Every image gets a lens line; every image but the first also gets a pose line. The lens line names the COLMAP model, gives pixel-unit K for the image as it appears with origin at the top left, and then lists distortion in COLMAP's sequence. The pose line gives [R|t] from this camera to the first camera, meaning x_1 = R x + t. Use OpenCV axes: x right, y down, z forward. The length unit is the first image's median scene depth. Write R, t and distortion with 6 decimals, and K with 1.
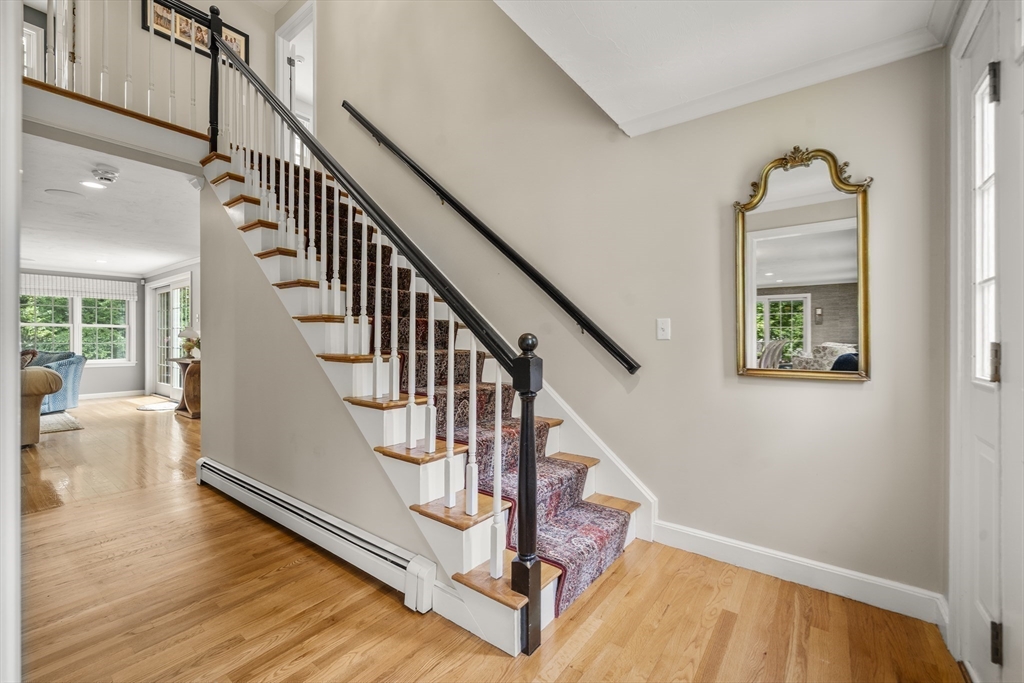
lens RADIAL K [[416.1, 0, 511.6], [0, 416.1, 341.7], [0, 0, 1]] dist [-0.003548, 0.000018]
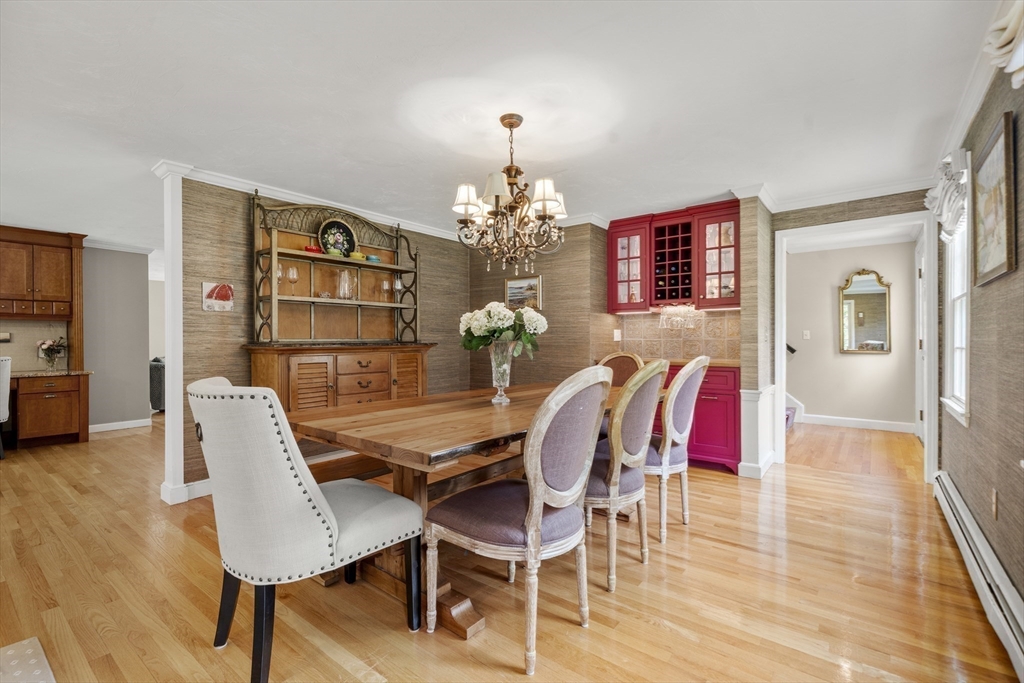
lens RADIAL K [[450.9, 0, 513.5], [0, 450.9, 342.2], [0, 0, 1]] dist [-0.000968, -0.000470]
pose [[1.000000, 0.000121, 0.000095, -1.540471], [-0.000121, 1.000000, -0.000090, 0.011772], [-0.000095, 0.000090, 1.000000, -1.867419]]
